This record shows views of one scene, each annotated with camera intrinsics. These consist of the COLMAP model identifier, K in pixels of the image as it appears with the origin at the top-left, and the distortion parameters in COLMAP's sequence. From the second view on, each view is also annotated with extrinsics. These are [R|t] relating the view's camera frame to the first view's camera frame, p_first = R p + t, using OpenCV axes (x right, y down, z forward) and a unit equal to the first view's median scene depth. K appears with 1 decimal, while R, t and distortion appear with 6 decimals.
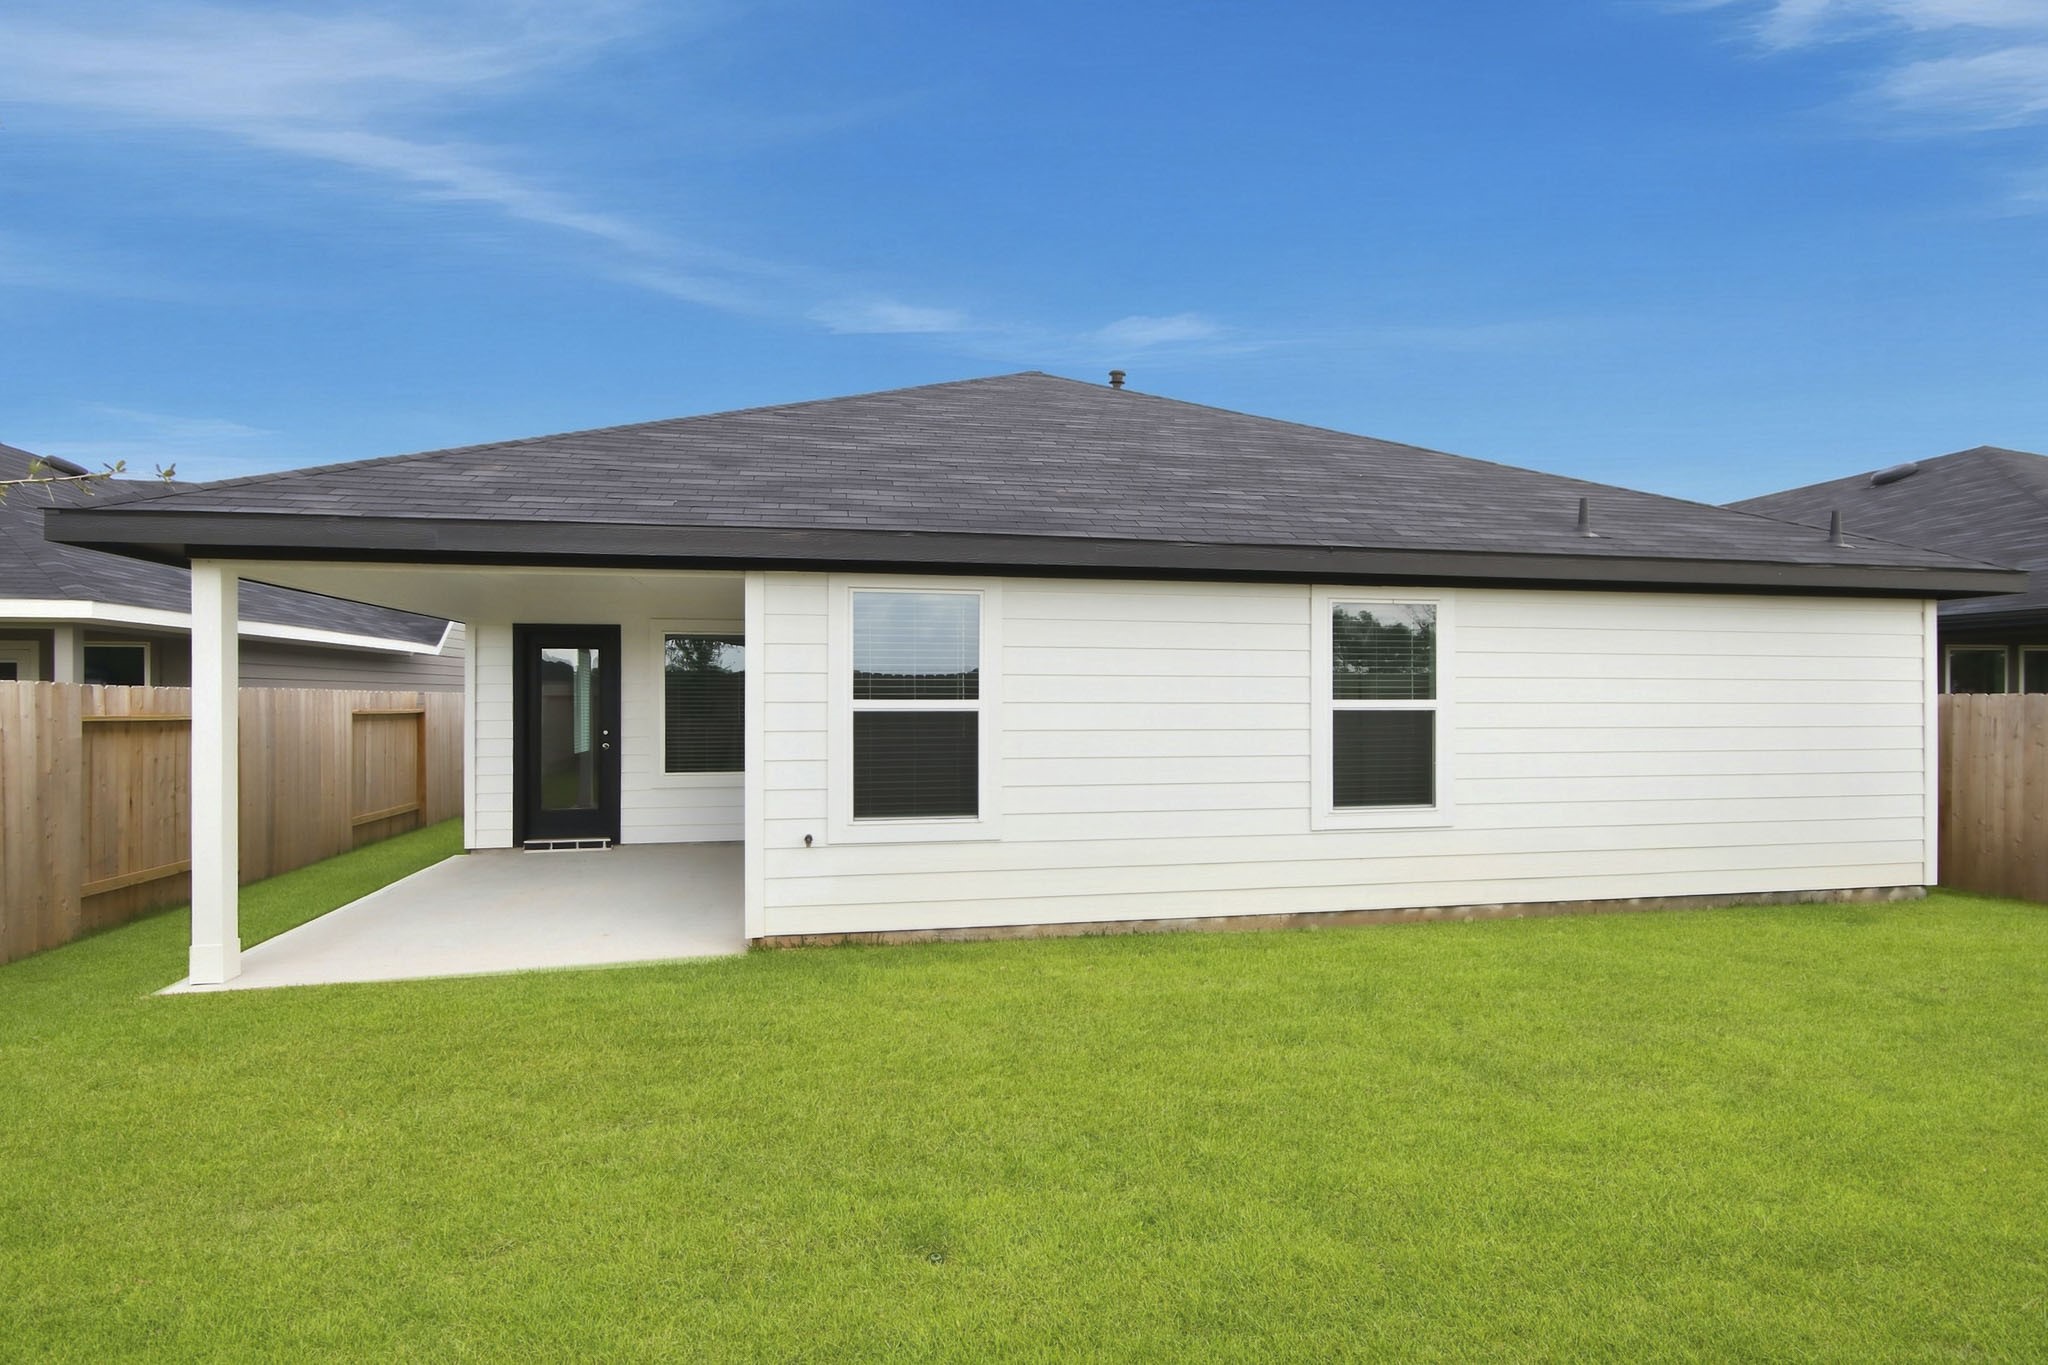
lens RADIAL K [[1007.3, 0, 1026.6], [0, 1007.3, 685.6], [0, 0, 1]] dist [-0.002308, -0.001133]
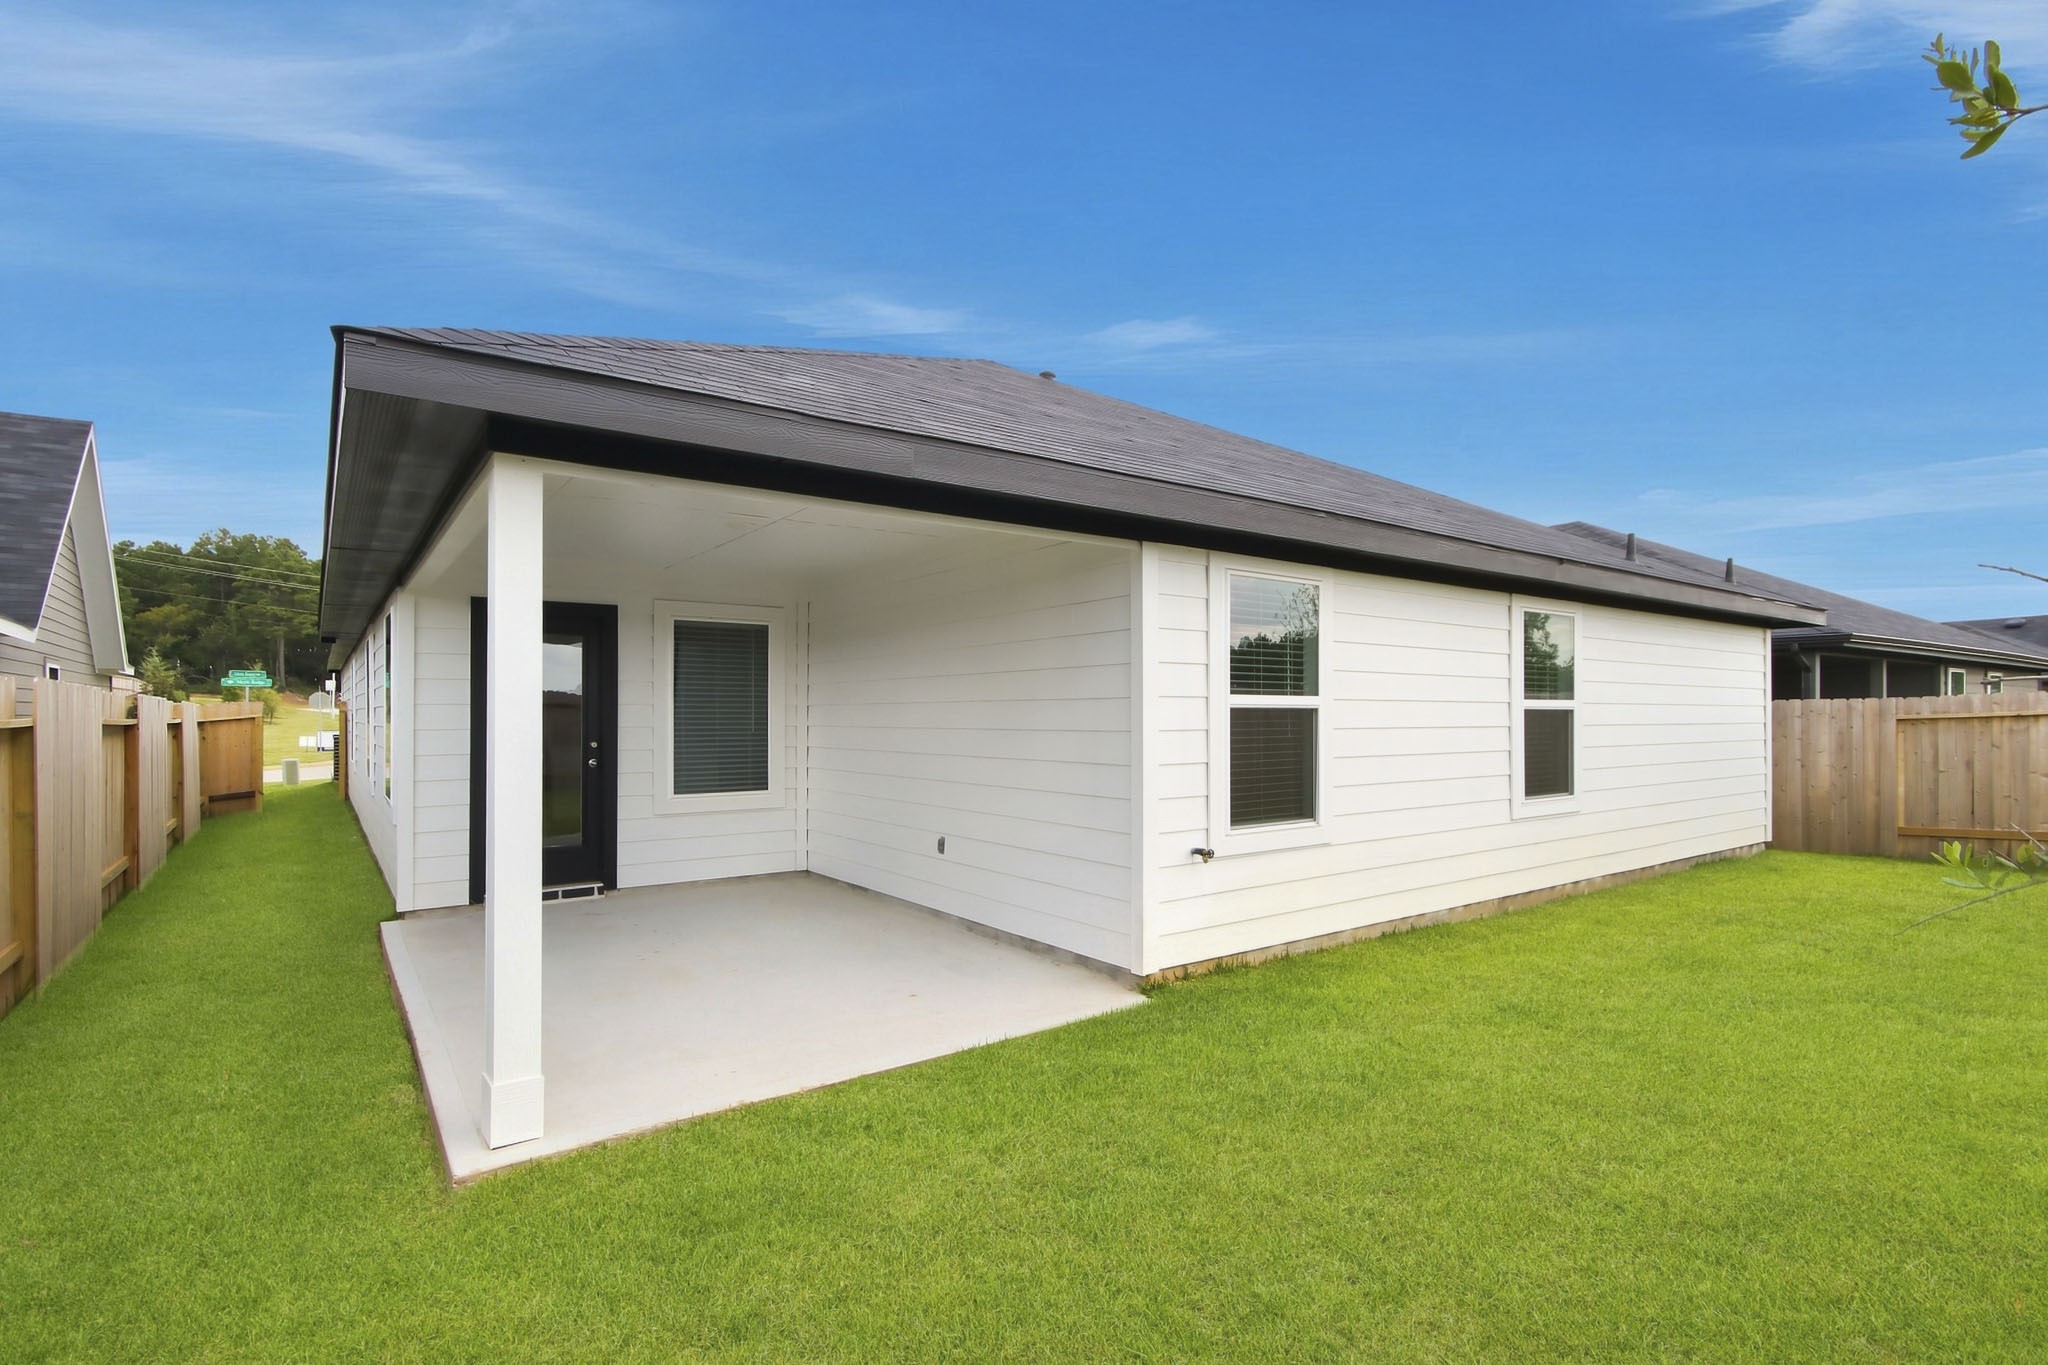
lens RADIAL K [[1007.3, 0, 1028.6], [0, 1007.3, 699.8], [0, 0, 1]] dist [-0.002308, -0.001133]
pose [[0.905304, 0.004471, 0.424742, -0.631070], [-0.003539, 0.999989, -0.002982, 0.019239], [-0.424751, 0.001196, 0.905310, 0.237087]]
